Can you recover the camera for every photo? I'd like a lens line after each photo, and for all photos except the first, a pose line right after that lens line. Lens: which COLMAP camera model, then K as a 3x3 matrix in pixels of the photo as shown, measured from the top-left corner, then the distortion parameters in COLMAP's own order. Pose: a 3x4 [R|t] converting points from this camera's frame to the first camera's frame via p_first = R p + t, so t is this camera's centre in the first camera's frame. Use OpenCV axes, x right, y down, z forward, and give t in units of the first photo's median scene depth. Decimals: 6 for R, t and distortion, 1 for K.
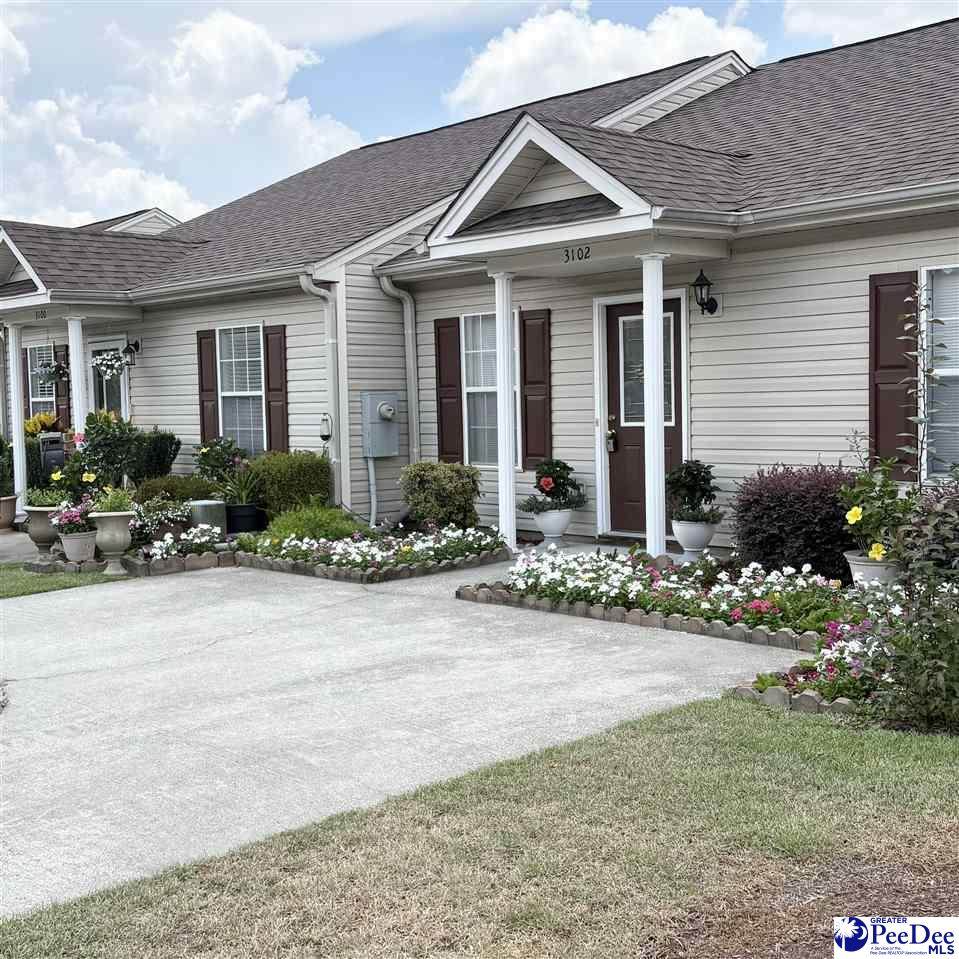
lens RADIAL K [[1276.8, 0, 474.3], [0, 1276.8, 436.1], [0, 0, 1]] dist [0.054421, 0.000000]
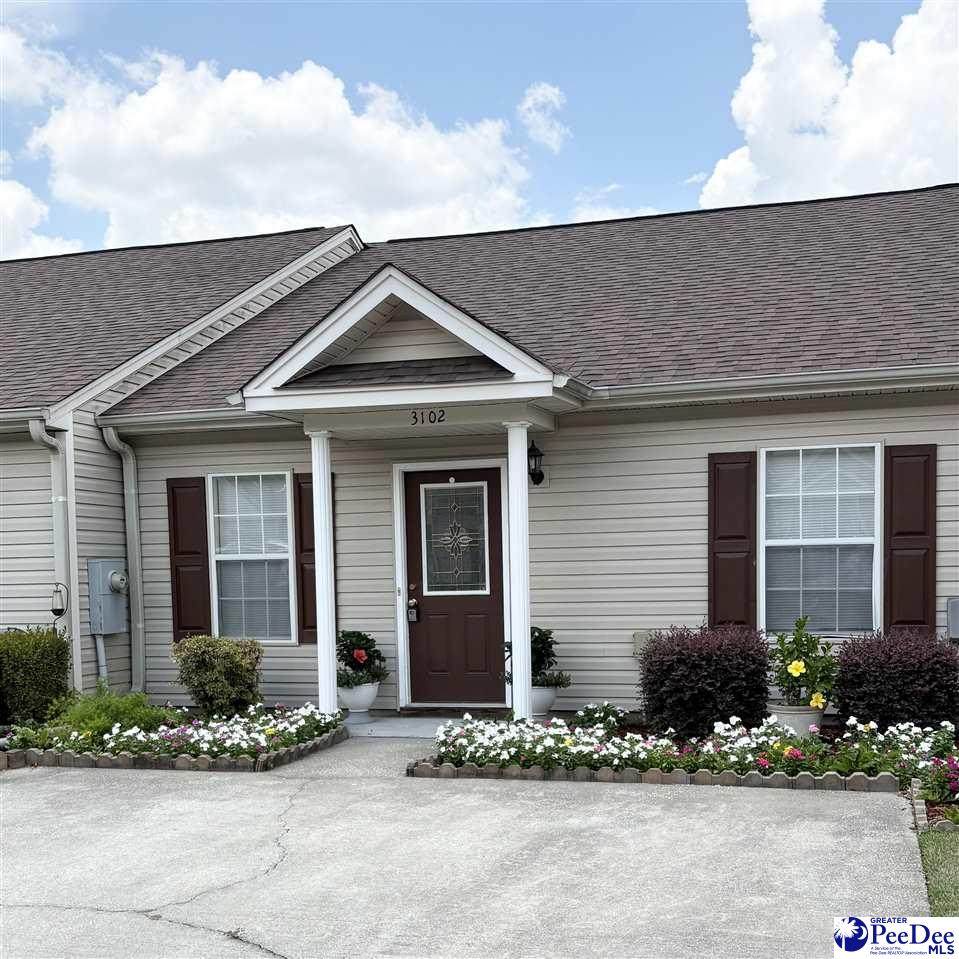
lens RADIAL K [[1276.8, 0, 497.7], [0, 1276.8, 587.7], [0, 0, 1]] dist [0.054421, 0.000000]
pose [[0.855413, -0.001381, 0.517945, -0.351345], [0.014313, 0.999678, -0.020973, 0.008077], [-0.517750, 0.025354, 0.855156, 0.134735]]
